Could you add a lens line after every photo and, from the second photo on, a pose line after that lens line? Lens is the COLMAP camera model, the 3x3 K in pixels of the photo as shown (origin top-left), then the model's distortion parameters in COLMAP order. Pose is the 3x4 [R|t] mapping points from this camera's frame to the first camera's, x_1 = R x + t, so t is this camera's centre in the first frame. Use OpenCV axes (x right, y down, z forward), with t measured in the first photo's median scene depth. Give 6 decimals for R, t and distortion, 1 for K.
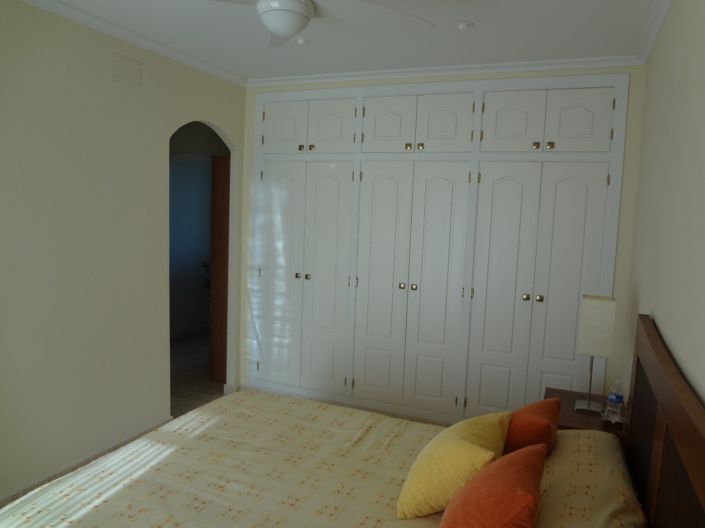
lens RADIAL K [[507.6, 0, 352.5], [0, 507.6, 264.0], [0, 0, 1]] dist [-0.070843, 0.002172]
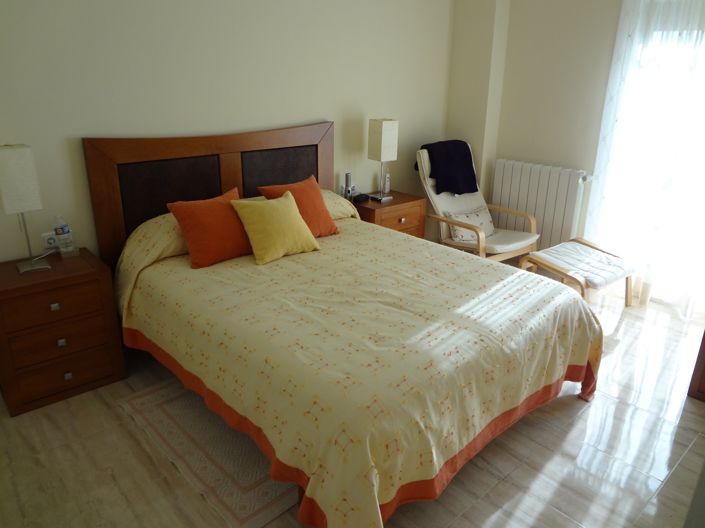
lens RADIAL K [[507.6, 0, 352.5], [0, 507.6, 264.0], [0, 0, 1]] dist [-0.070843, 0.002172]
pose [[-0.903714, -0.187197, 0.385045, -0.542053], [0.002849, 0.896698, 0.442634, -0.172691], [-0.428128, 0.401111, -0.809825, 1.884255]]
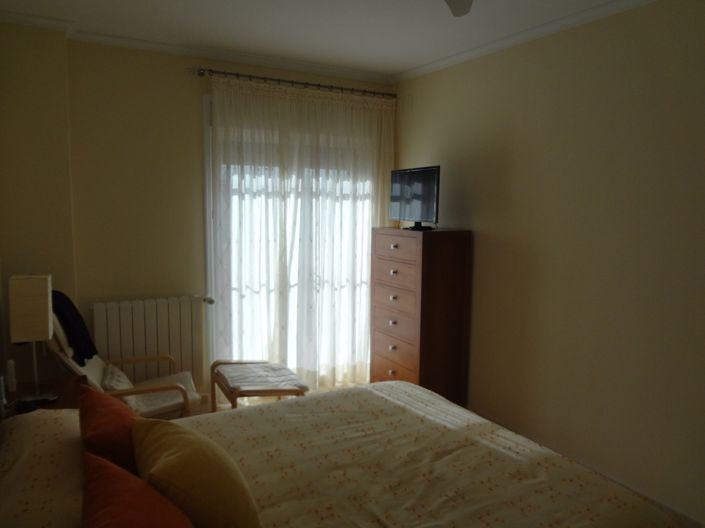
lens RADIAL K [[507.6, 0, 352.5], [0, 507.6, 264.0], [0, 0, 1]] dist [-0.070843, 0.002172]
pose [[-0.609162, 0.050574, -0.791432, 0.587634], [-0.105014, 0.984032, 0.143710, -0.097996], [0.786062, 0.170654, -0.594124, 1.397169]]
